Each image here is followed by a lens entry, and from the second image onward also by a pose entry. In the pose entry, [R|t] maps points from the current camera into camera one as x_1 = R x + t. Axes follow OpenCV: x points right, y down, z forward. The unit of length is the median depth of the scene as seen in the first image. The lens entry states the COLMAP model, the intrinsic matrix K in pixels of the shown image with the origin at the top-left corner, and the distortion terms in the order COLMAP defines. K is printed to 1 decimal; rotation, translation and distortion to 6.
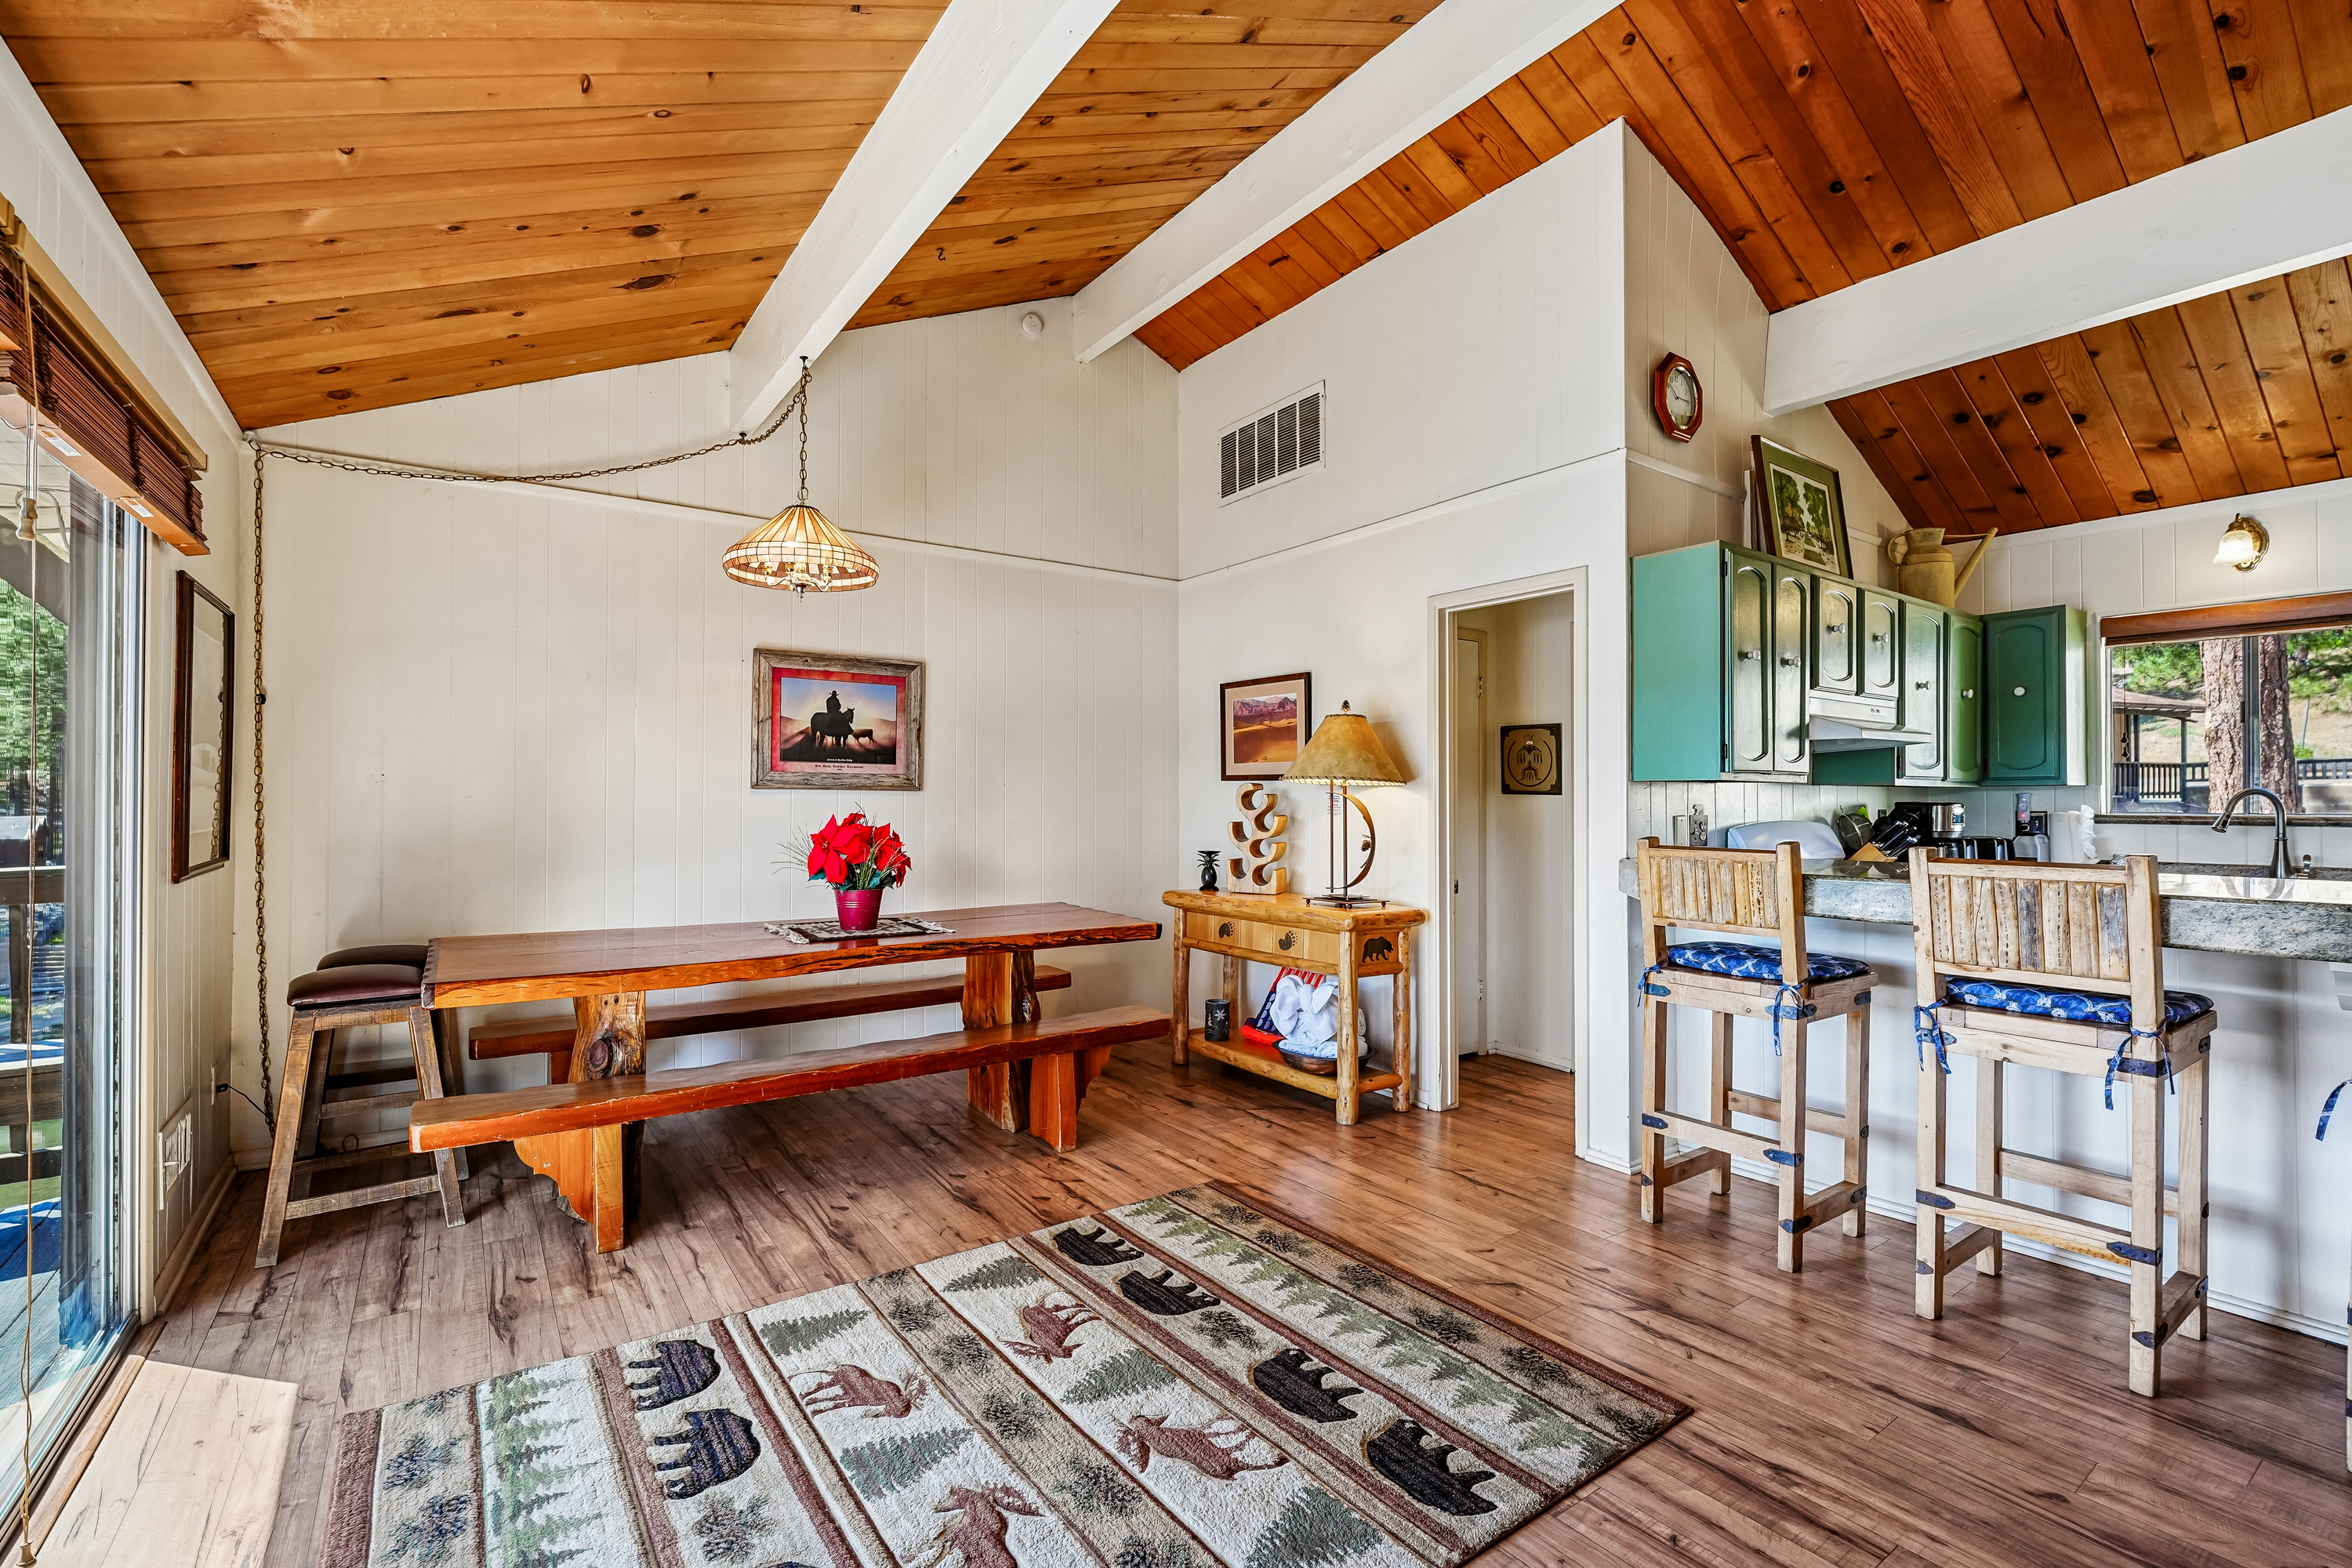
lens RADIAL K [[1048.4, 0, 1178.5], [0, 1048.4, 788.6], [0, 0, 1]] dist [-0.003198, -0.000486]
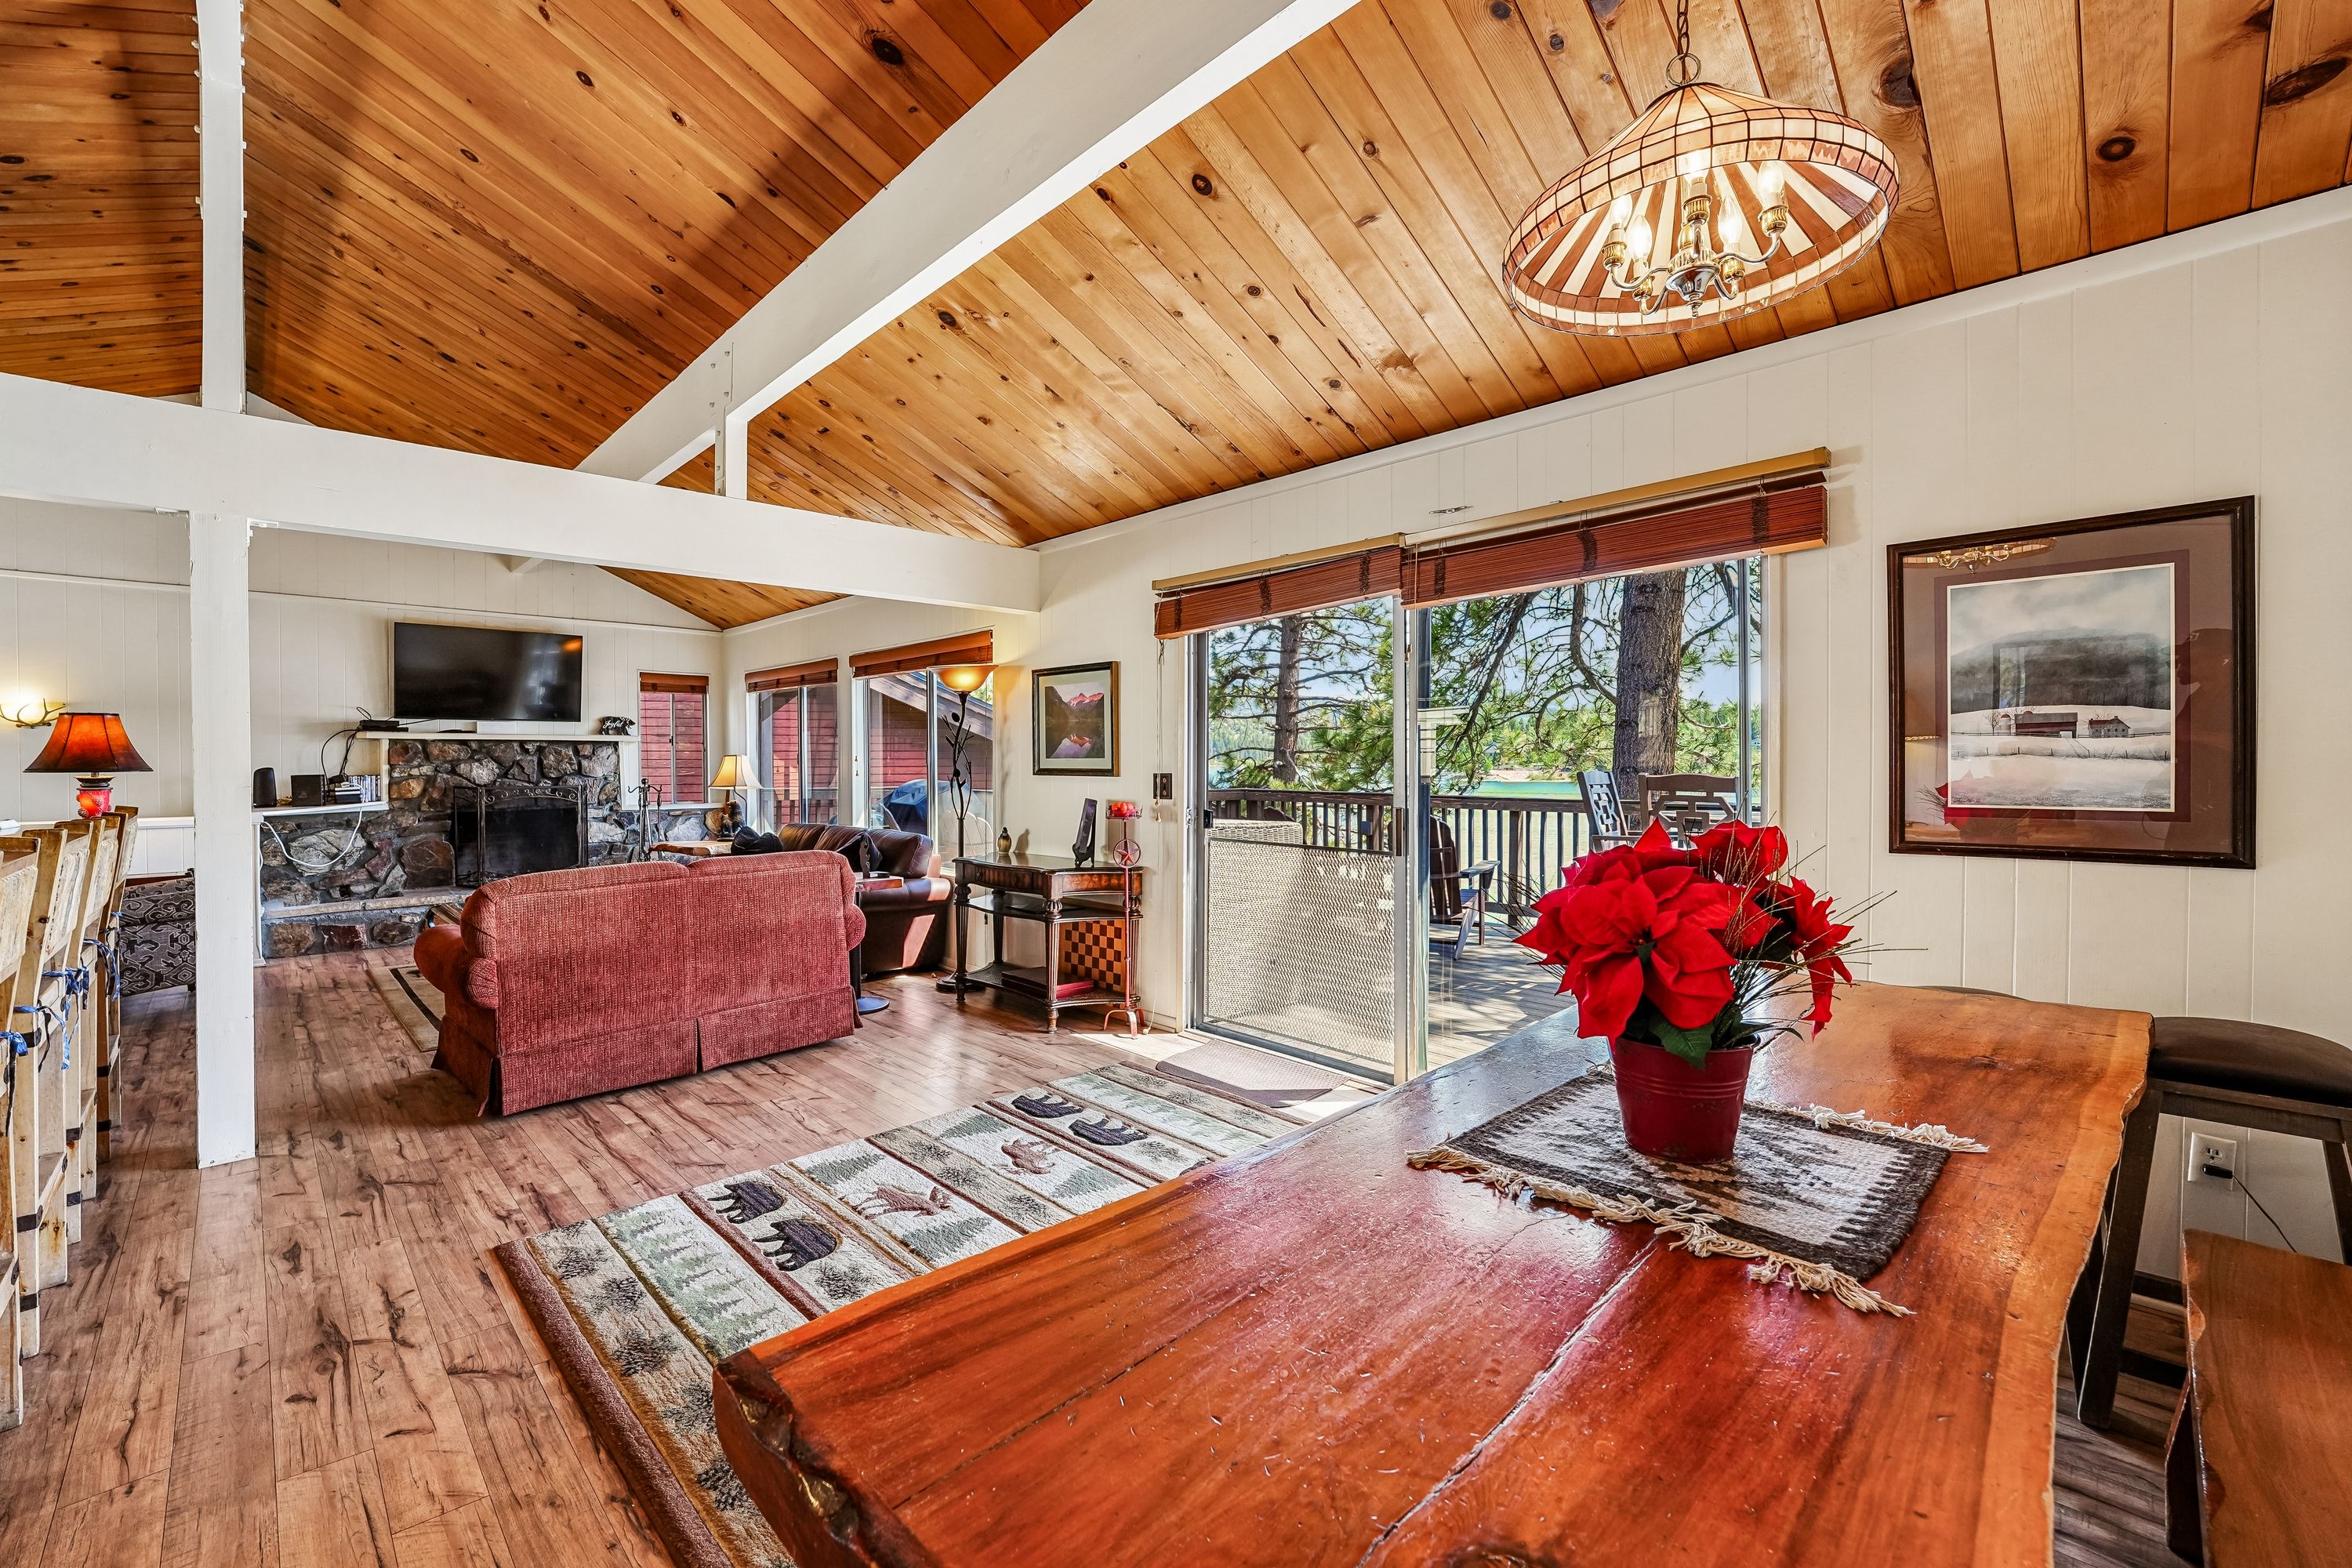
lens RADIAL K [[971.2, 0, 1179.0], [0, 971.2, 762.2], [0, 0, 1]] dist [-0.031075, 0.005872]
pose [[-0.986197, -0.000353, -0.165576, -0.070090], [0.002021, 0.999898, -0.014169, 0.007763], [0.165564, -0.014308, -0.986095, 1.121773]]
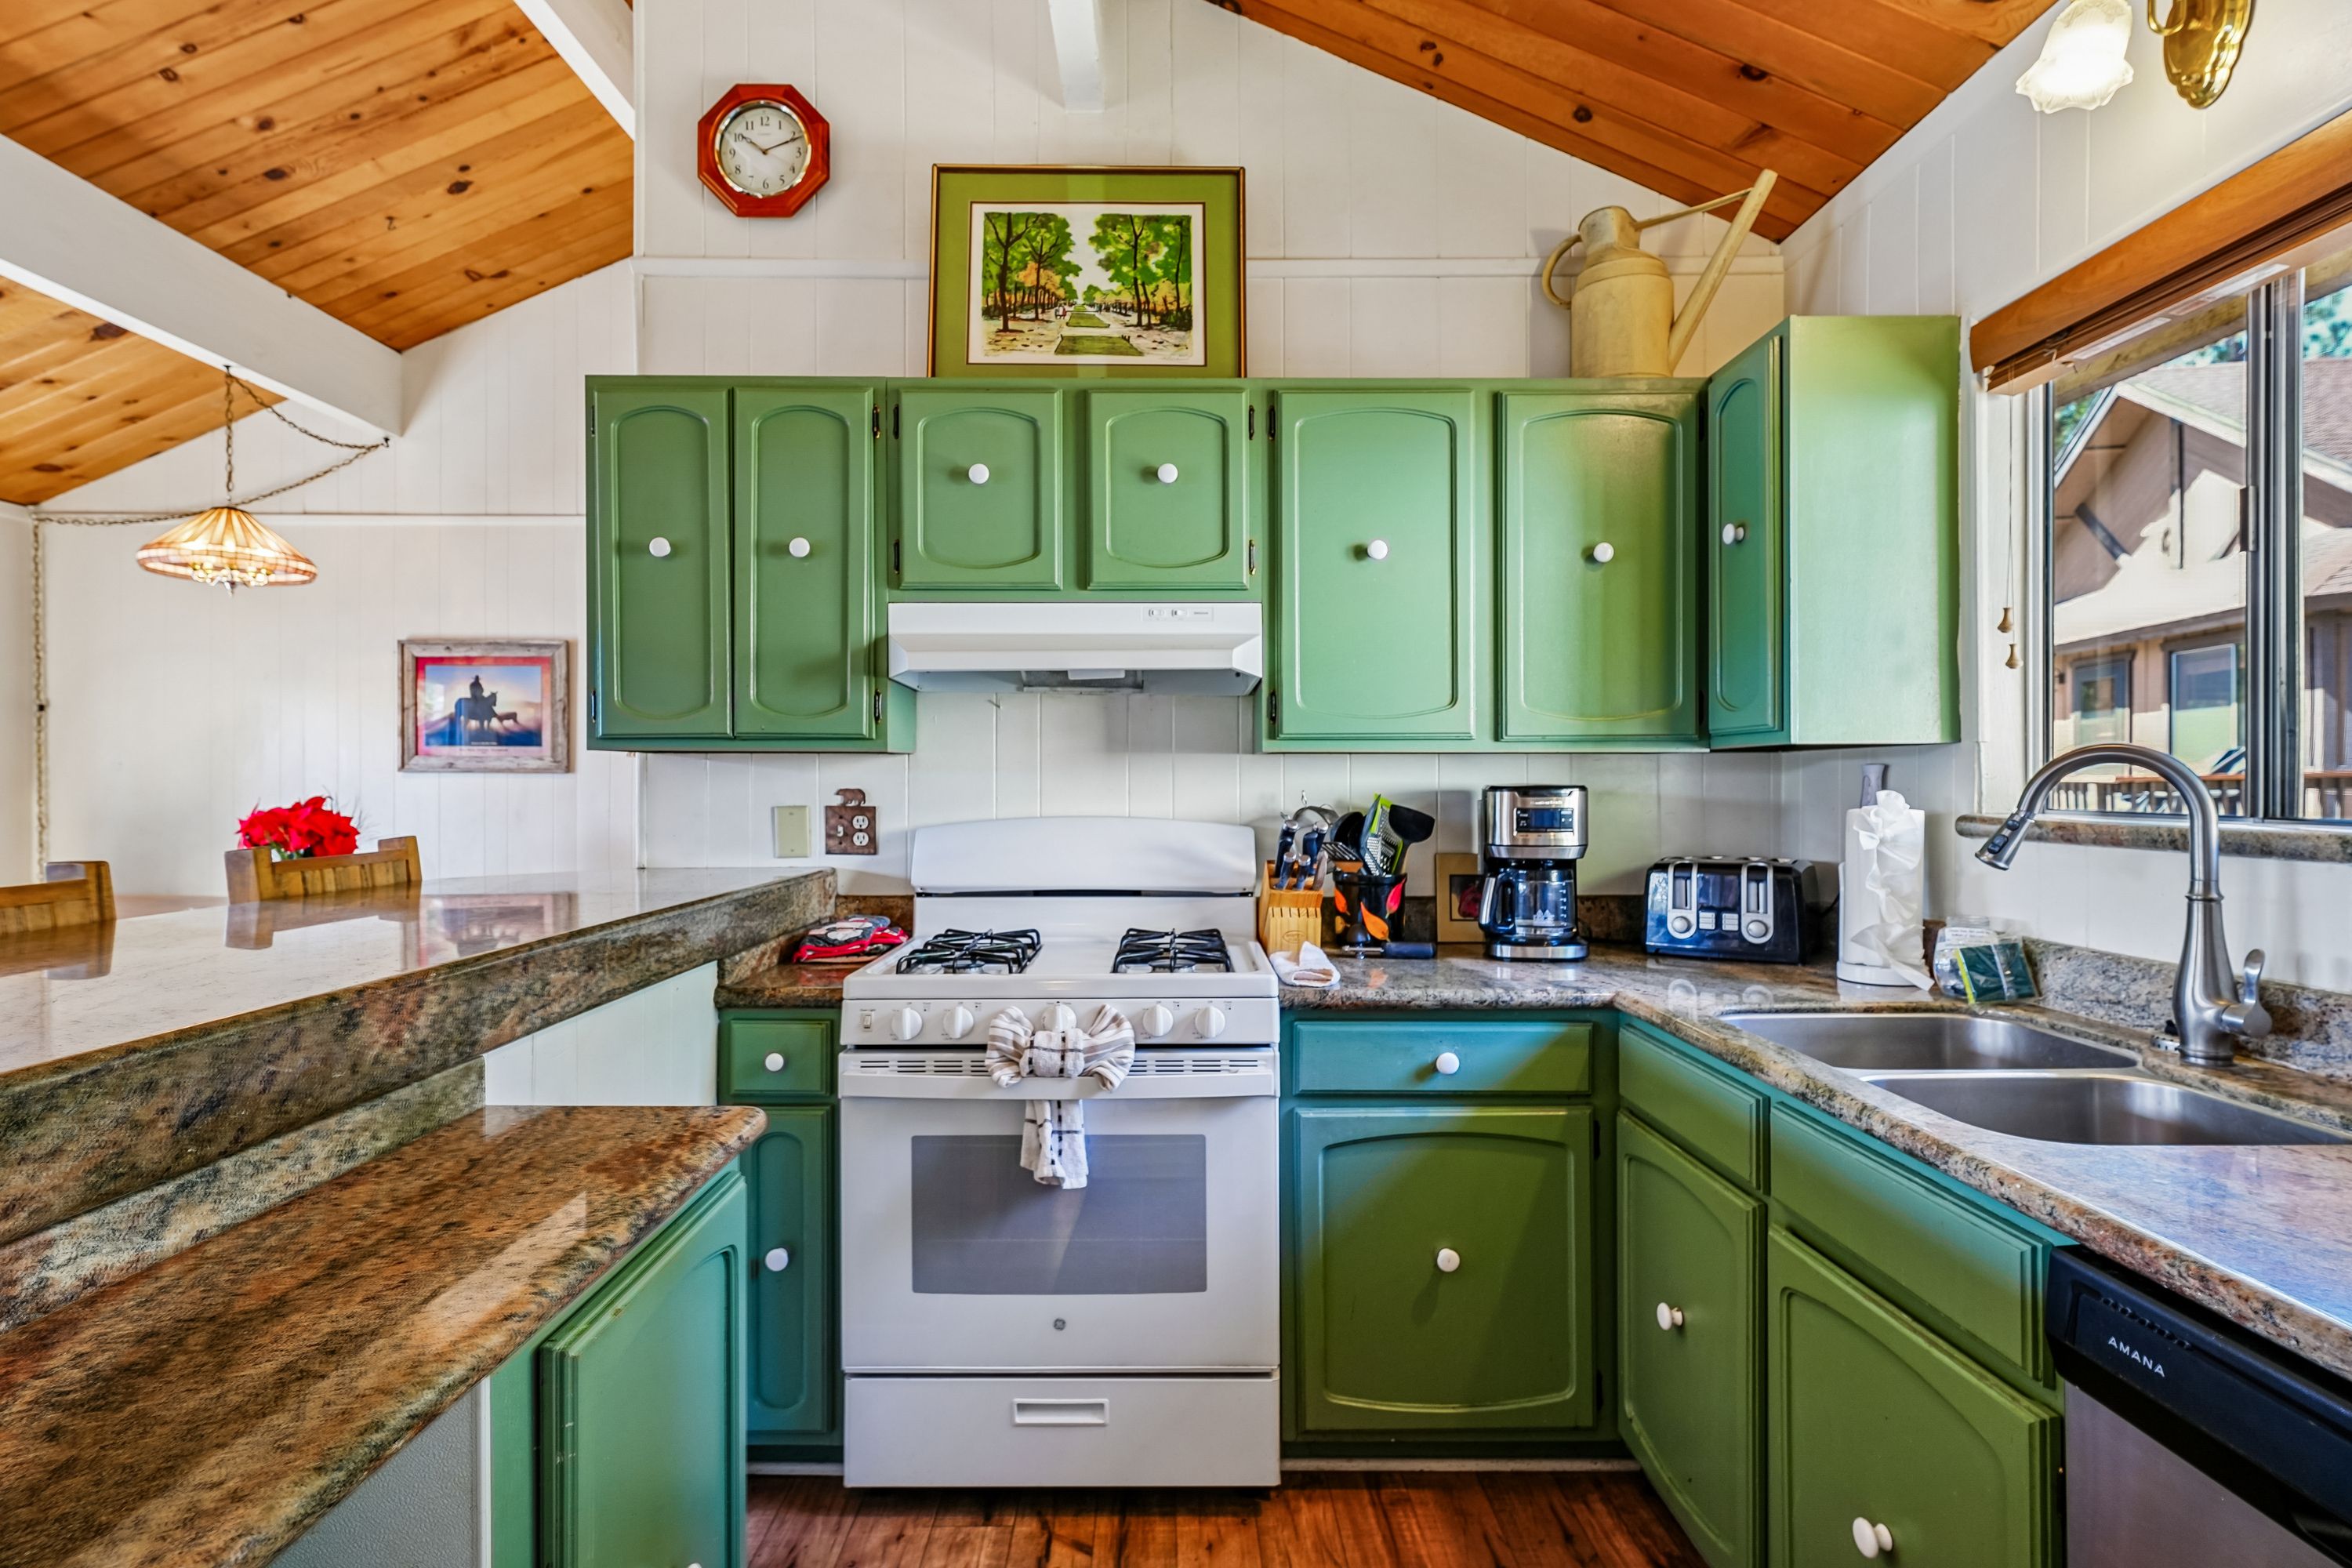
lens RADIAL K [[1185.7, 0, 1169.7], [0, 1185.7, 785.5], [0, 0, 1]] dist [0.005265, -0.000386]
pose [[0.821706, -0.000202, -0.569911, 0.917364], [0.008076, 0.999904, 0.011289, 0.005805], [0.569854, -0.013878, 0.821629, 0.457093]]
